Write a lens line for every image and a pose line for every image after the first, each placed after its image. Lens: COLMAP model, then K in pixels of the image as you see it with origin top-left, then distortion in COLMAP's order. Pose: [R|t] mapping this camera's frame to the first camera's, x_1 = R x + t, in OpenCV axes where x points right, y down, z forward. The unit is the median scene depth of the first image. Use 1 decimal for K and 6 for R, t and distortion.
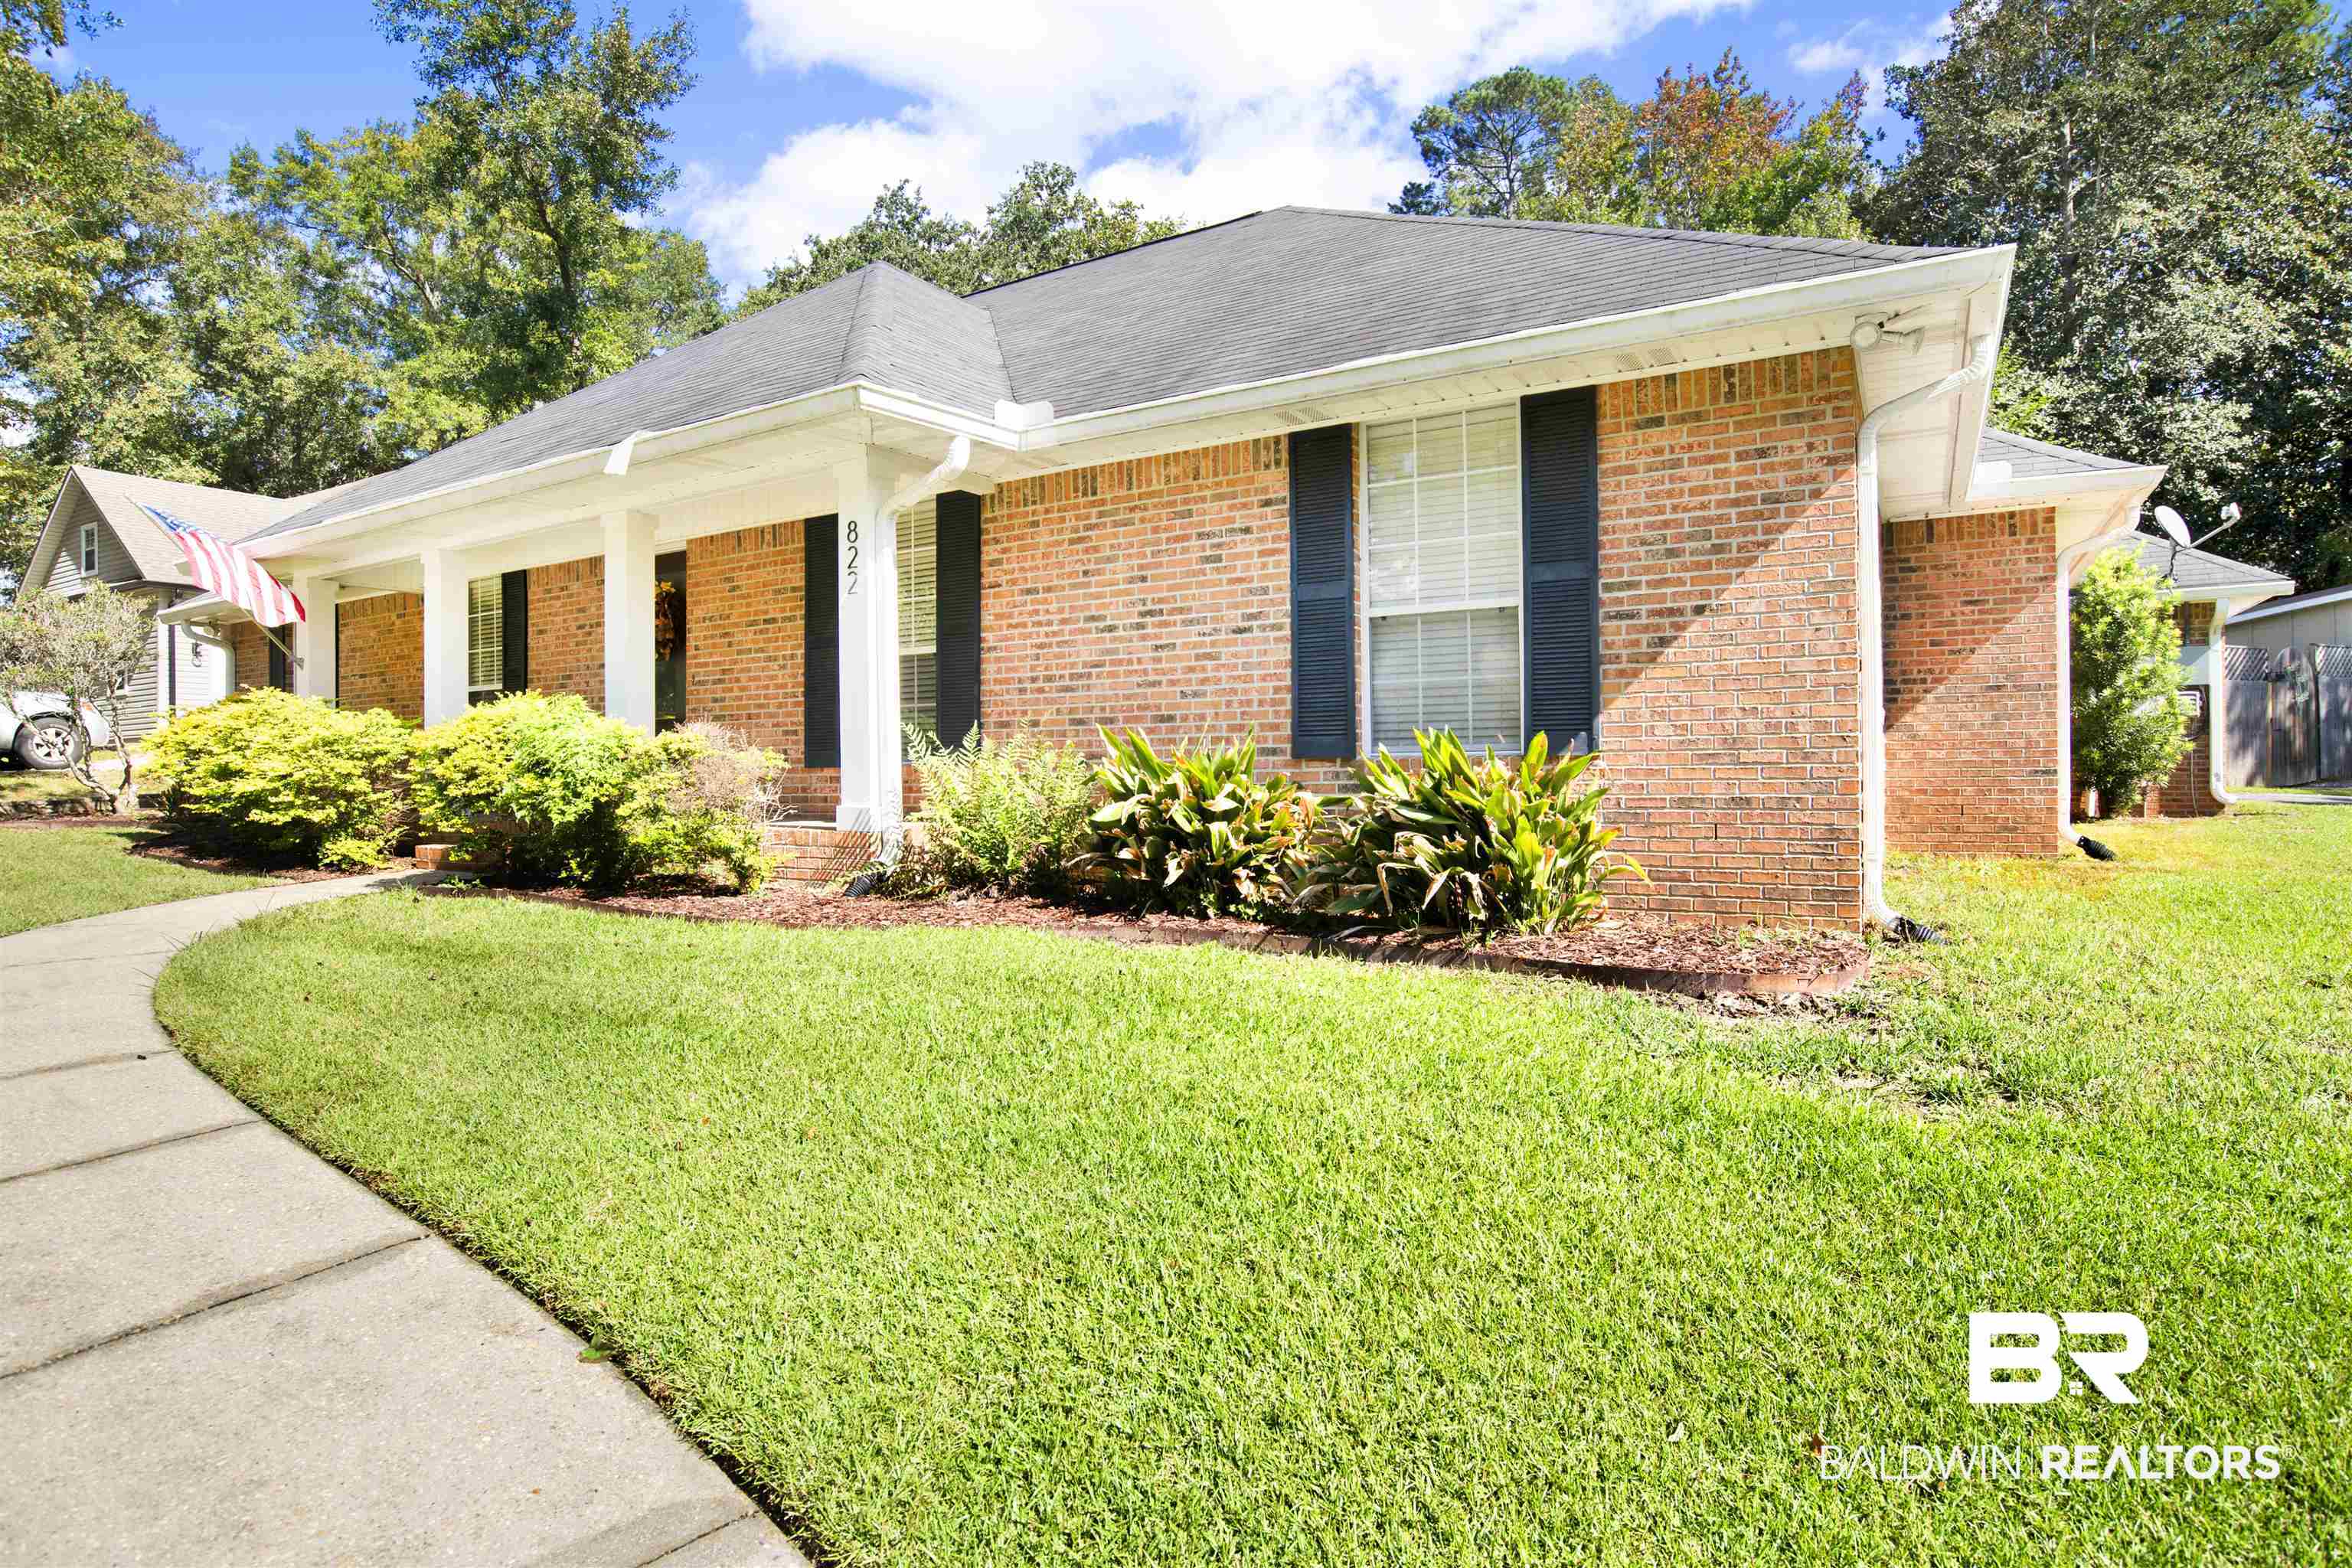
lens RADIAL K [[1243.0, 0, 1188.4], [0, 1243.0, 777.6], [0, 0, 1]] dist [-0.066038, 0.015525]
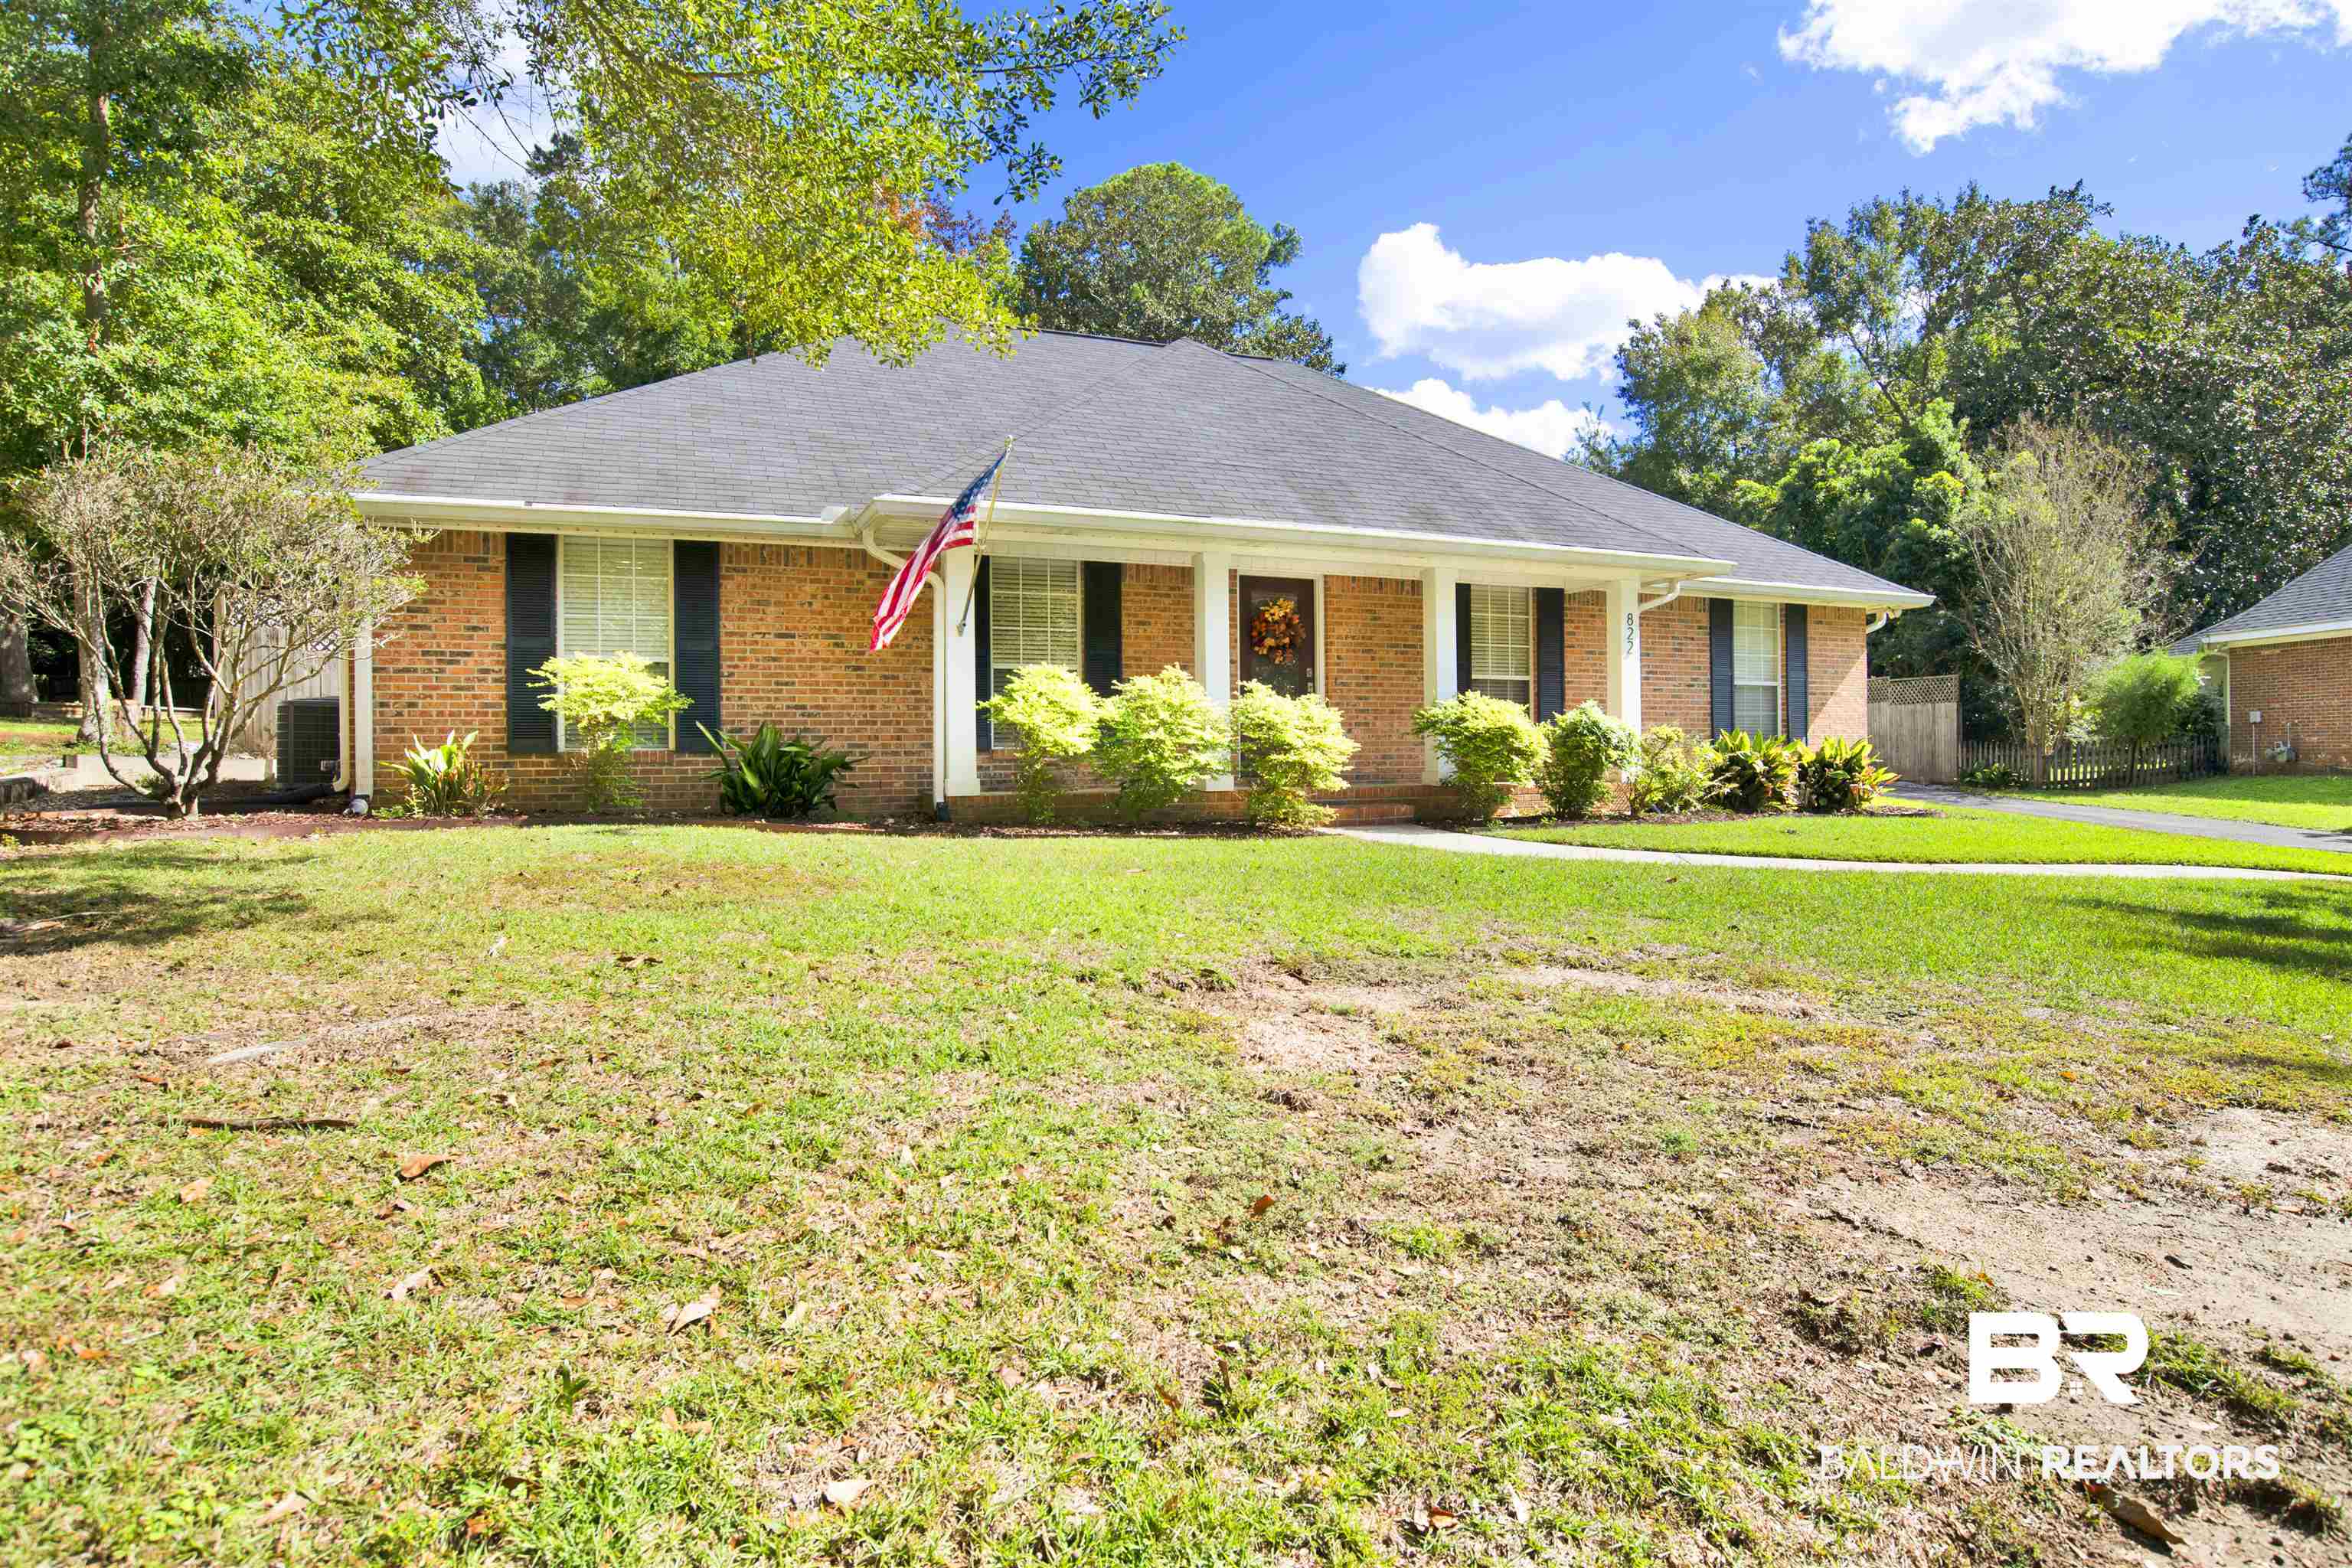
lens RADIAL K [[1268.9, 0, 1196.6], [0, 1268.9, 770.7], [0, 0, 1]] dist [-0.053203, 0.014278]
pose [[0.571072, 0.001103, 0.820900, -2.236105], [0.008133, 0.999942, -0.007002, 0.034697], [-0.820860, 0.010675, 0.571030, 0.476131]]
